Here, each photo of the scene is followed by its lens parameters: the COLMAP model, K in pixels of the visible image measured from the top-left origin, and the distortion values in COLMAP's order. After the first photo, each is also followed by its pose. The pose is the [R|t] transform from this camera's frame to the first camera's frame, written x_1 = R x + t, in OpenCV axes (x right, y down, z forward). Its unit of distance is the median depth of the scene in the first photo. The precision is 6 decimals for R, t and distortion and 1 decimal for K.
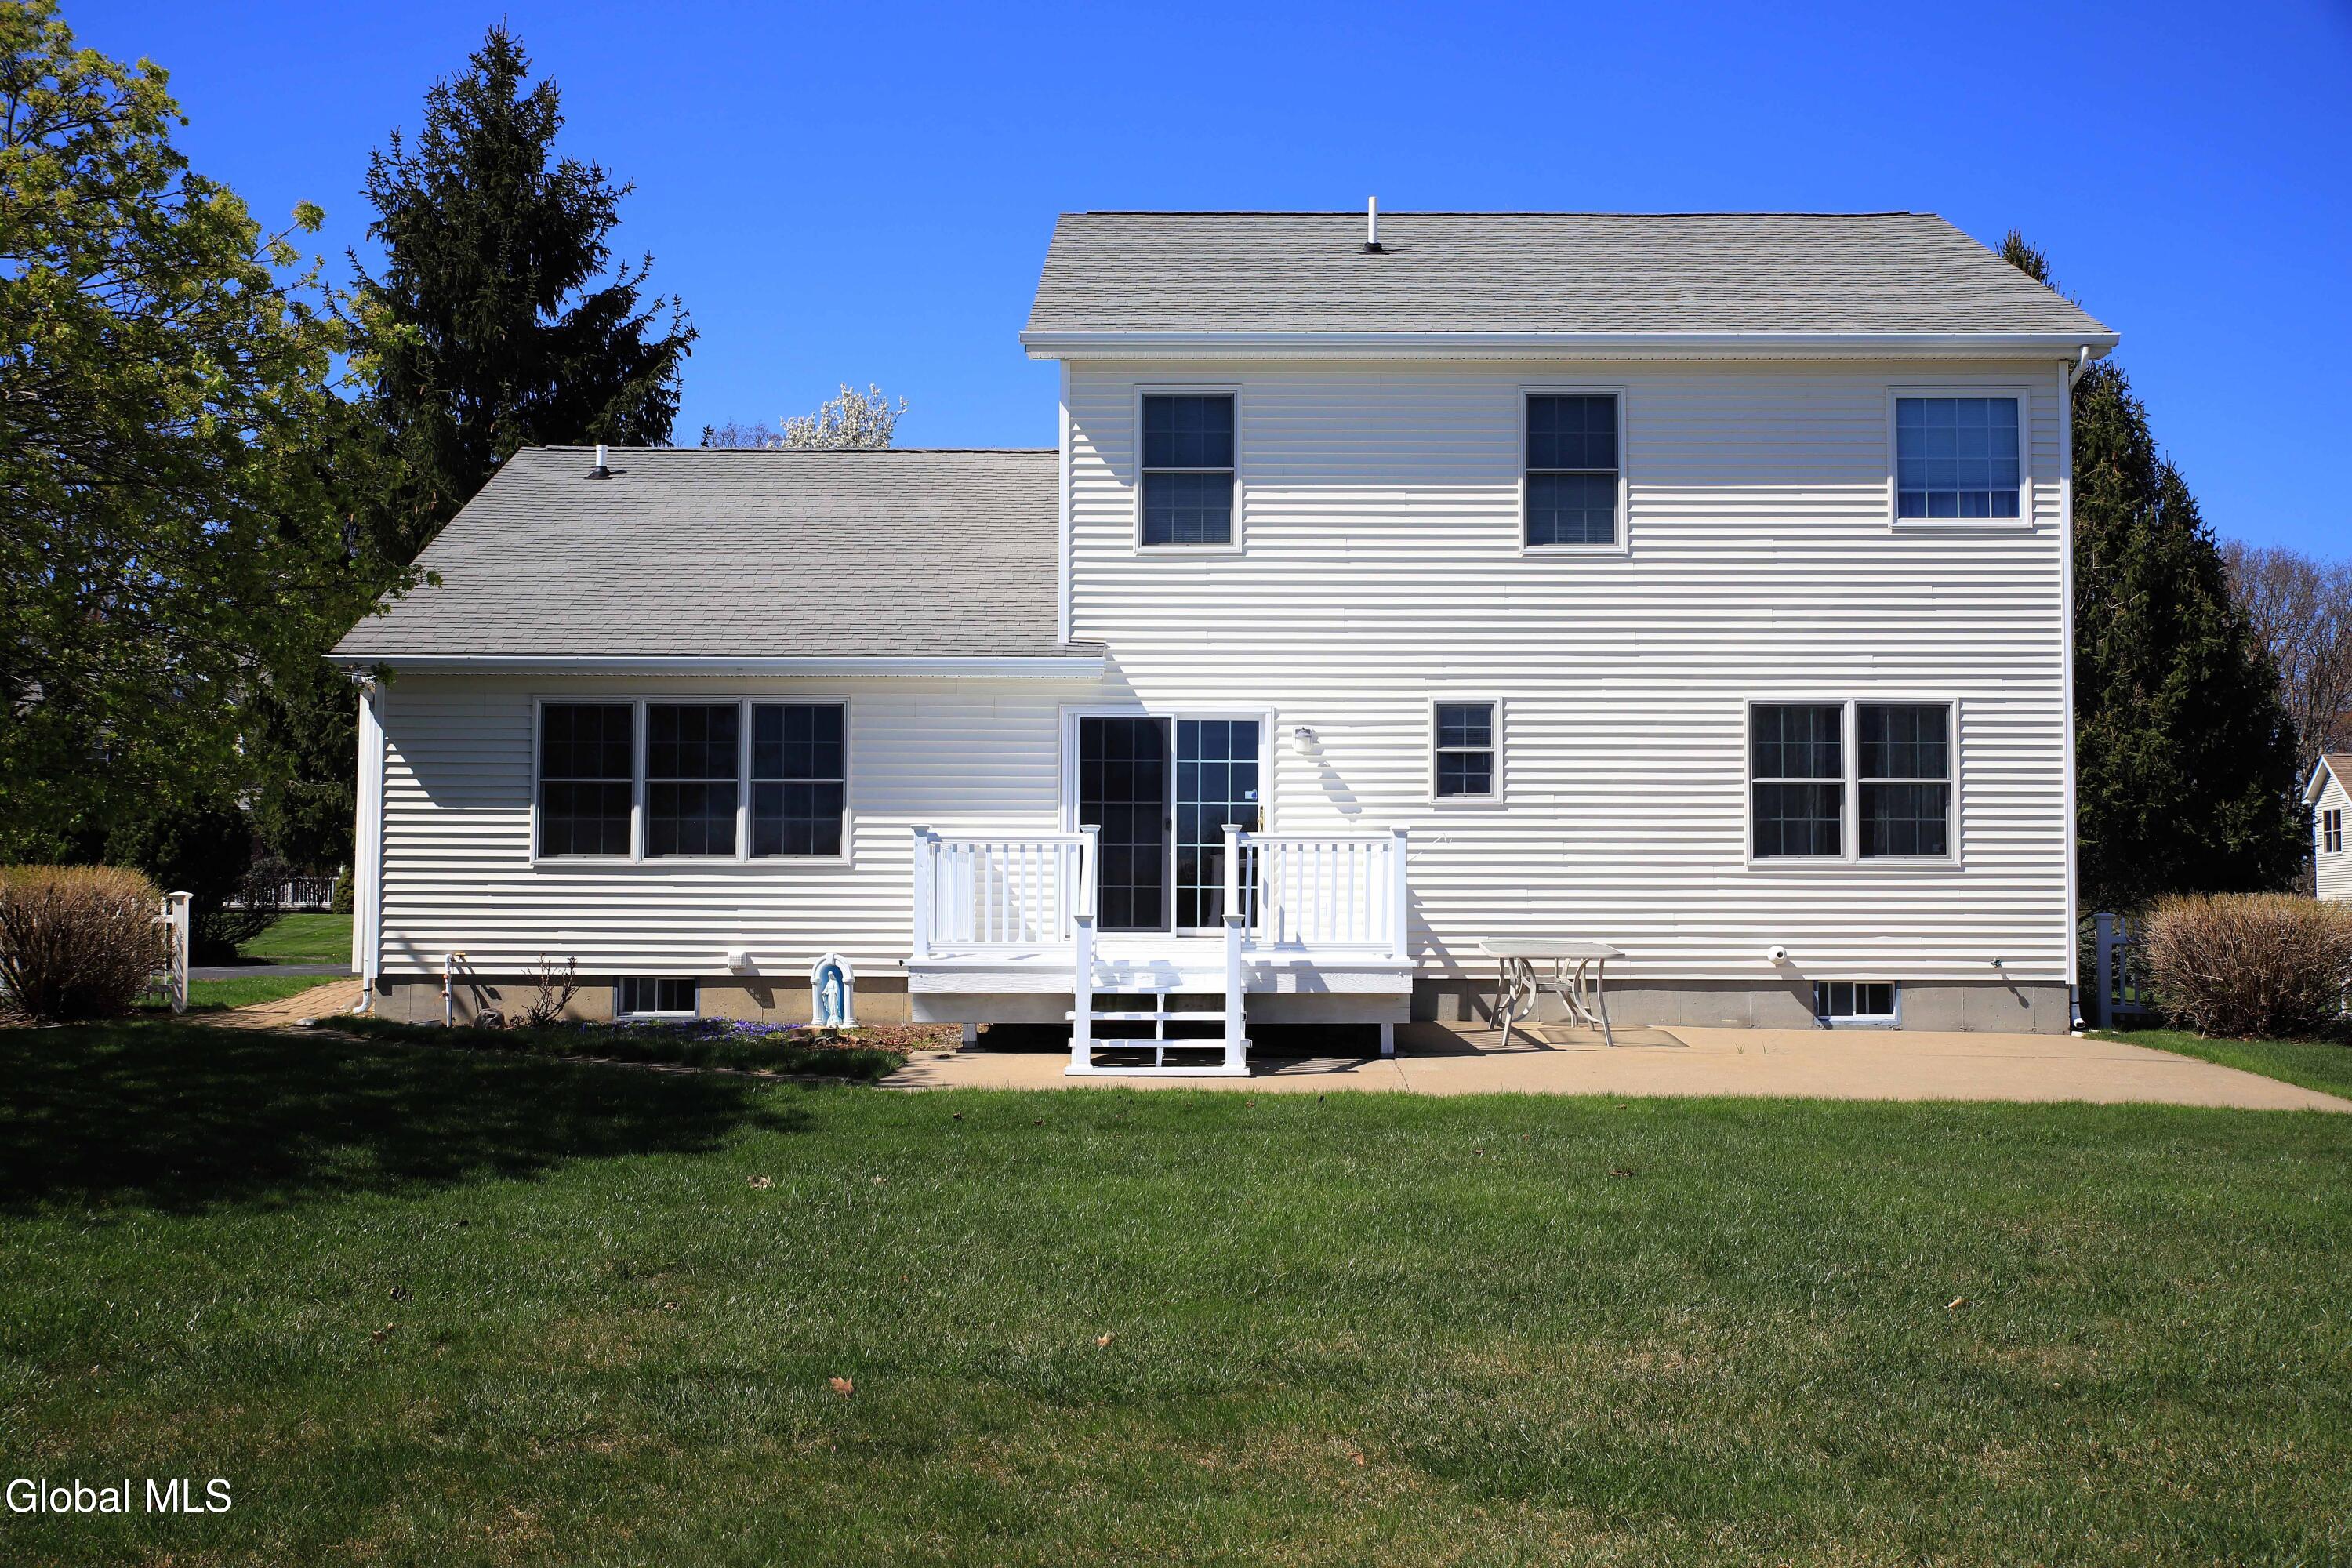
lens RADIAL K [[2463.0, 0, 1176.0], [0, 2463.0, 784.0], [0, 0, 1]] dist [0.006431, 0.008542]
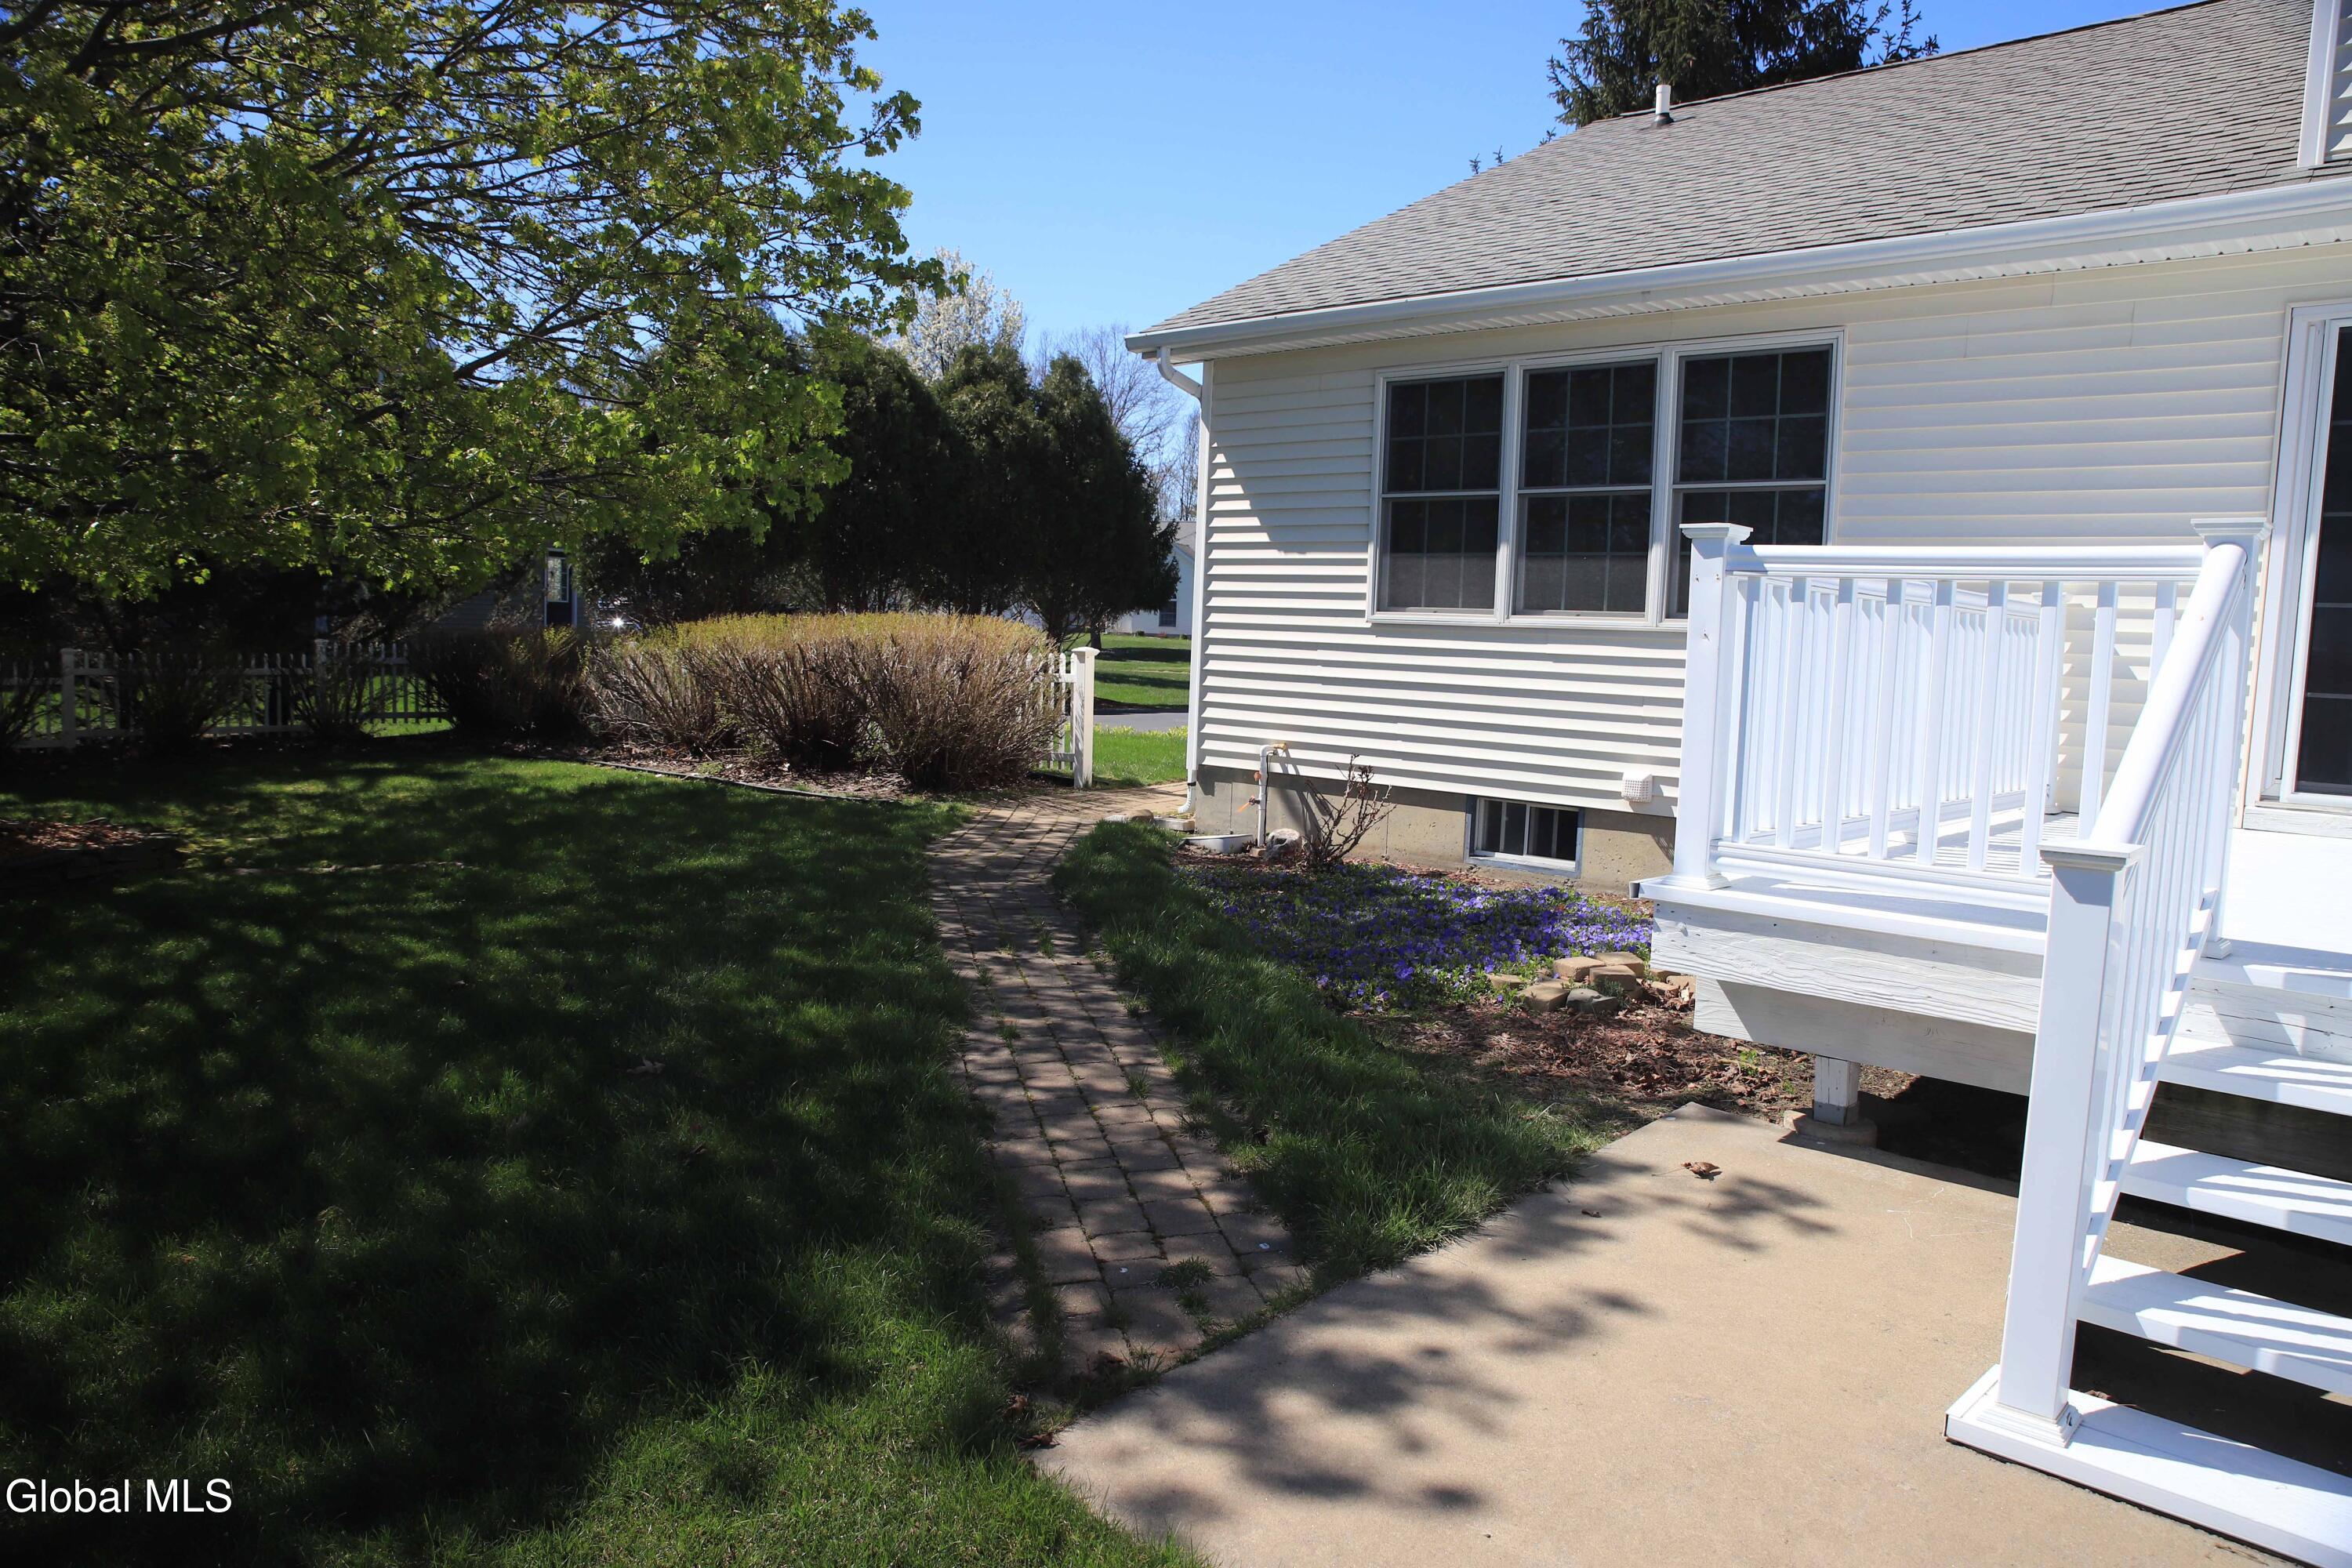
lens RADIAL K [[1605.2, 0, 1176.0], [0, 1605.2, 784.0], [0, 0, 1]] dist [-0.142082, 0.104787]
pose [[0.736413, 0.085180, -0.671149, -0.000719], [0.001411, 0.991847, 0.127430, 0.020739], [0.676531, -0.094788, 0.730288, 0.637911]]
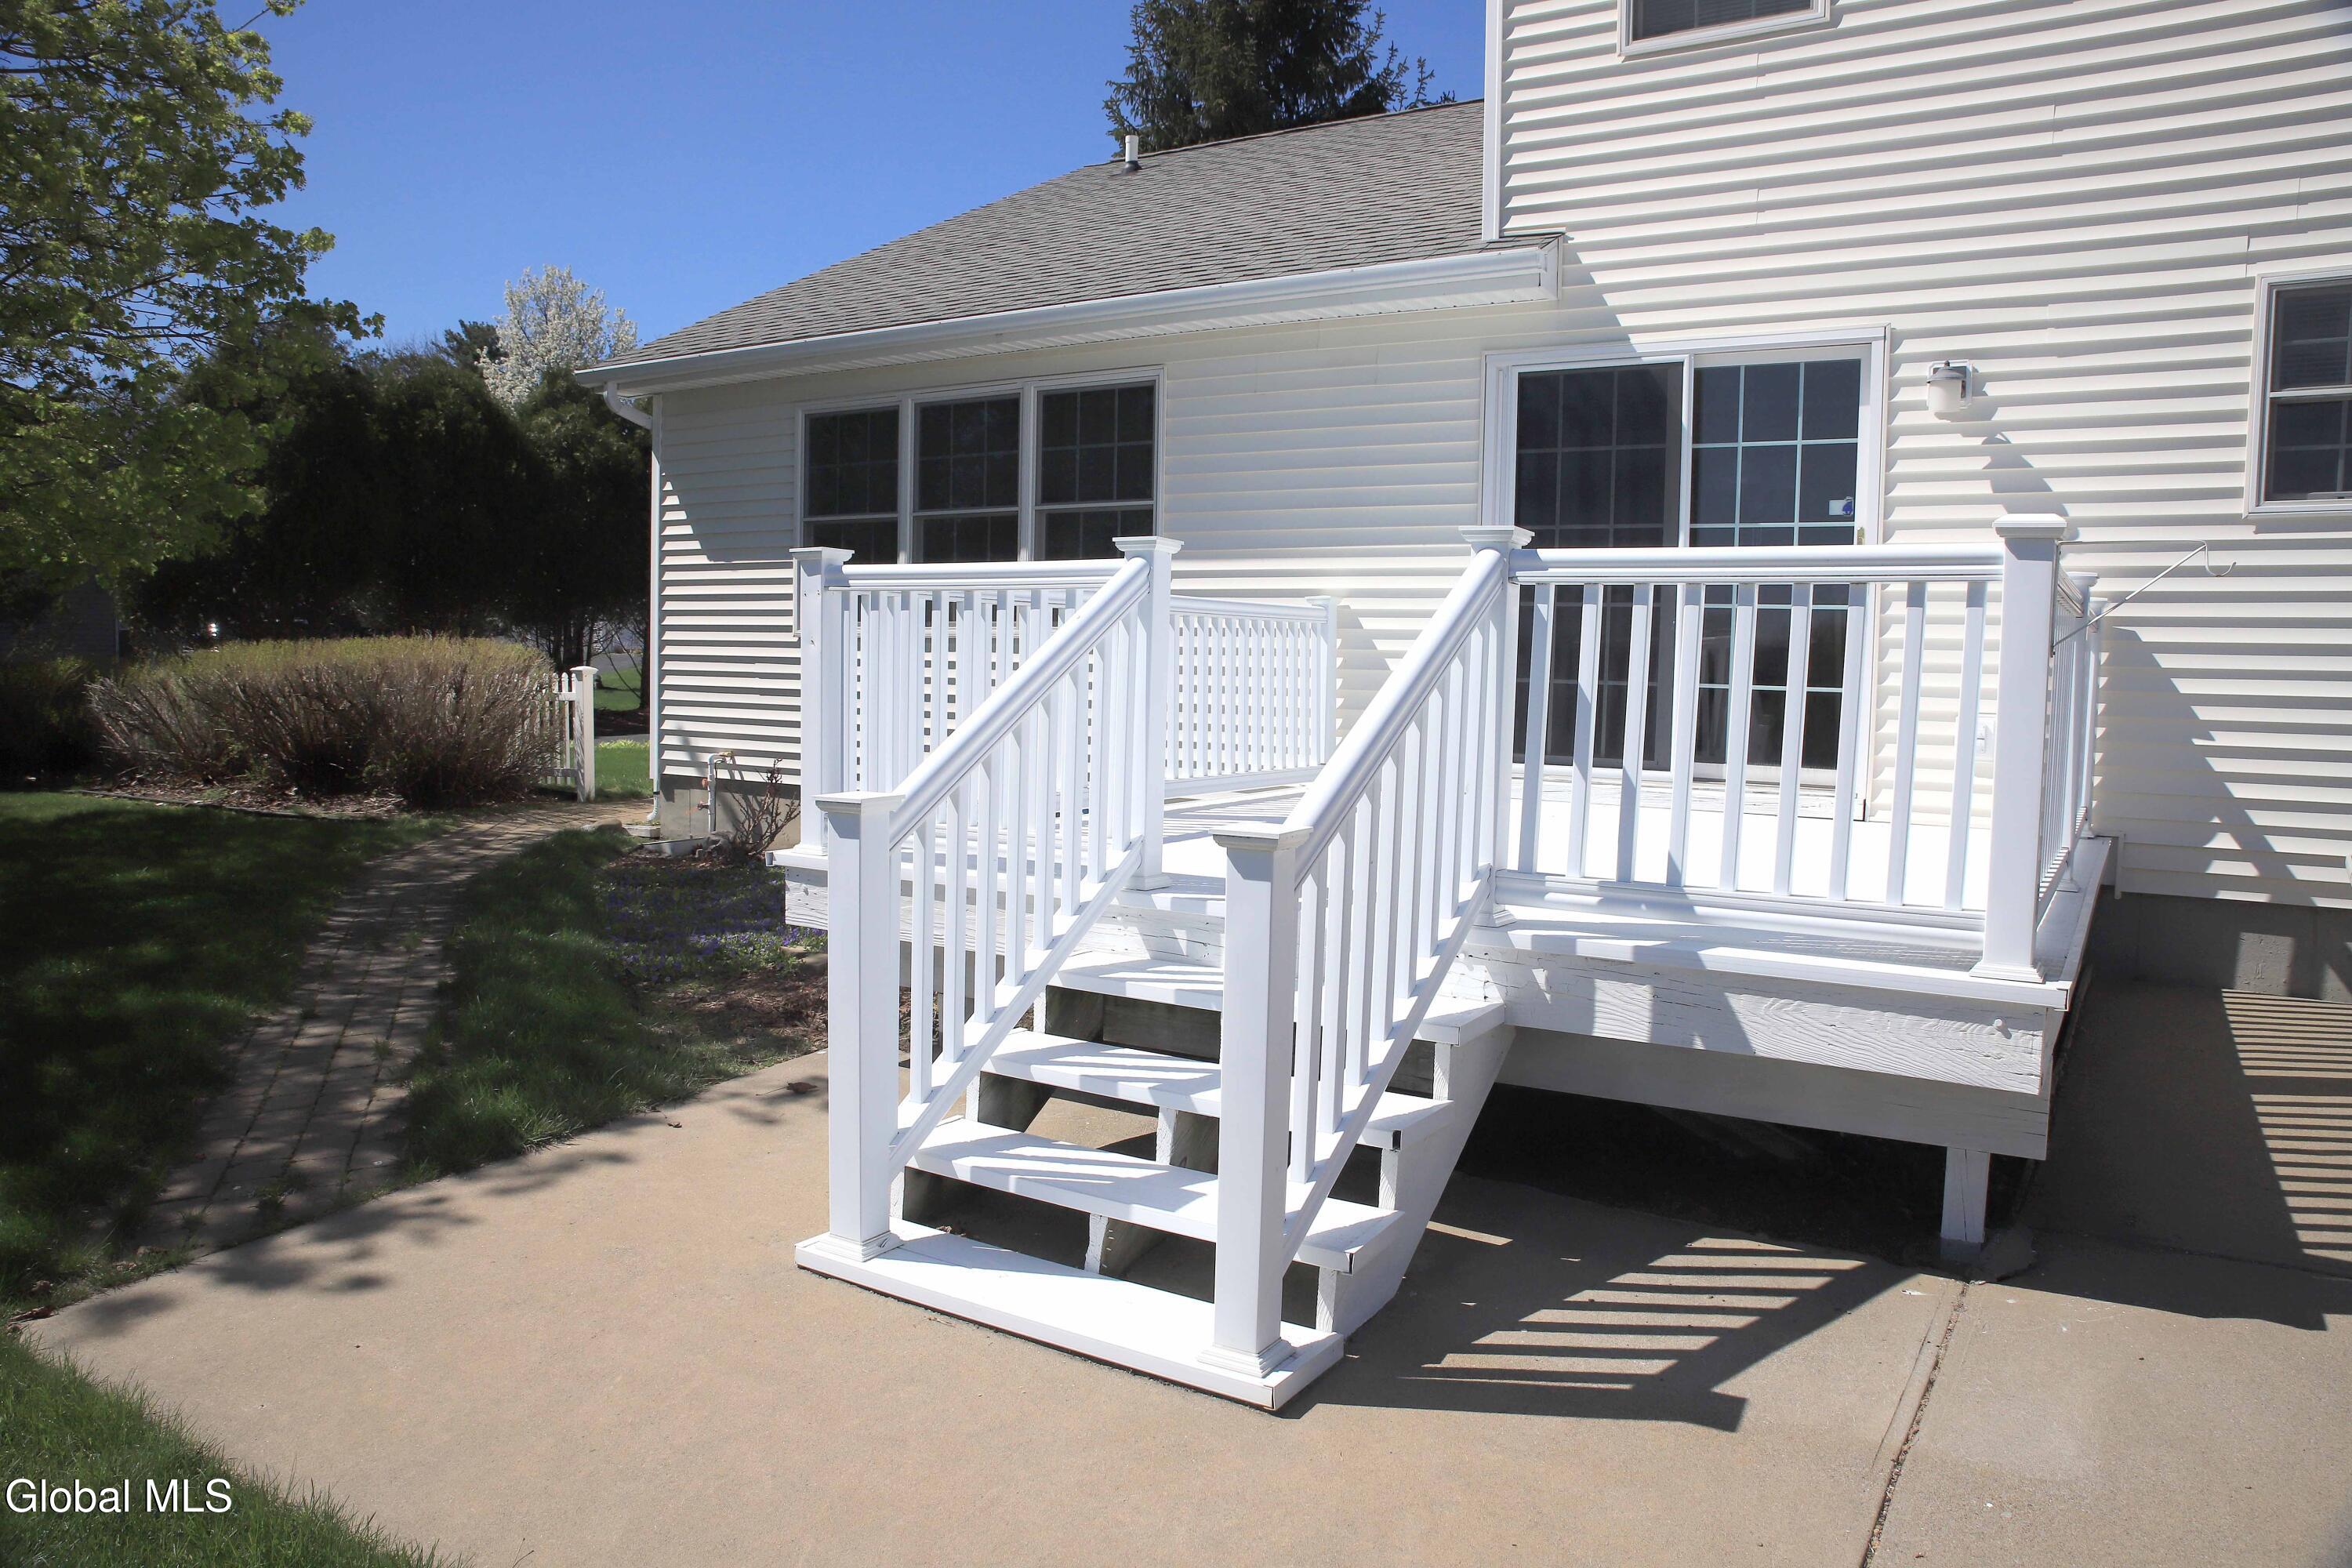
lens RADIAL K [[1602.3, 0, 1183.0], [0, 1602.3, 770.4], [0, 0, 1]] dist [-0.139022, 0.095415]
pose [[0.854439, 0.048804, -0.517254, 0.083719], [0.010690, 0.993716, 0.111418, 0.020903], [0.519441, -0.100729, 0.848549, 0.654776]]
